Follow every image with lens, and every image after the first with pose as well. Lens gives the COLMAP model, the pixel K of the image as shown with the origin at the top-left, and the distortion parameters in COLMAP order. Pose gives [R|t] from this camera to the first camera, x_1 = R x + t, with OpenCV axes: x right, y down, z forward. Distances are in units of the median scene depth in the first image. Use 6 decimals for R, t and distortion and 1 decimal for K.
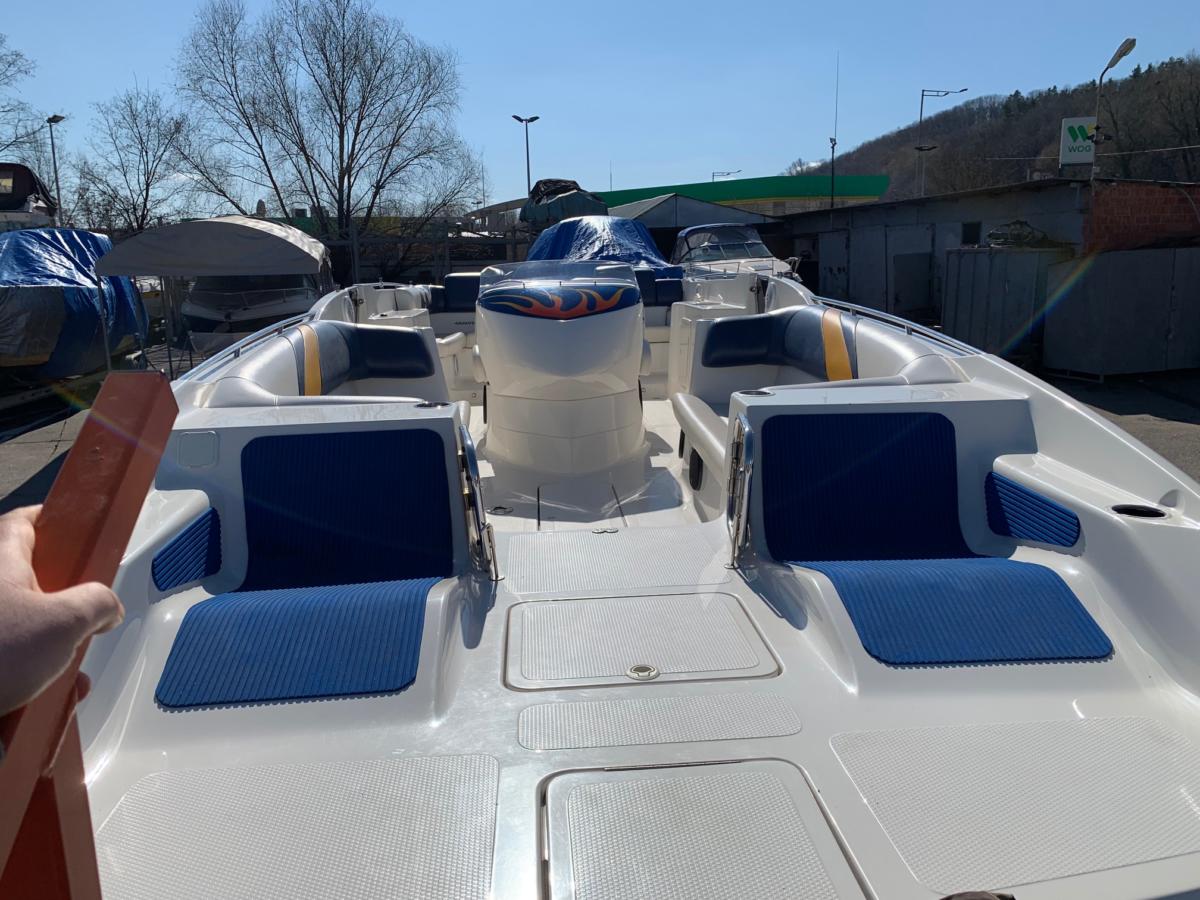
lens RADIAL K [[918.9, 0, 593.3], [0, 918.9, 460.2], [0, 0, 1]] dist [0.012427, -0.010893]
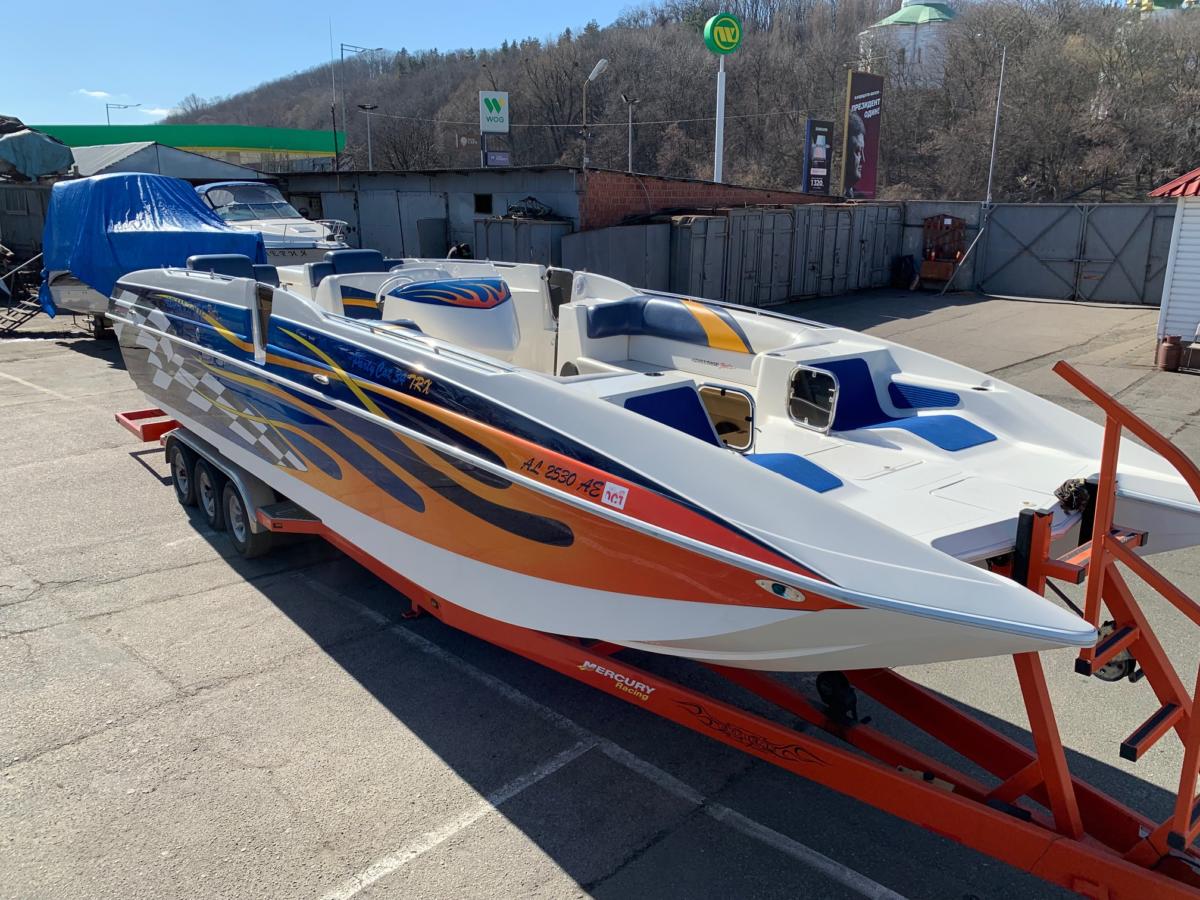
lens RADIAL K [[918.9, 0, 601.5], [0, 918.9, 451.8], [0, 0, 1]] dist [0.012427, -0.010893]
pose [[0.820260, -0.119594, 0.559348, -0.146741], [0.094286, 0.992791, 0.074001, -0.005289], [-0.564166, -0.007961, 0.825623, -0.048339]]
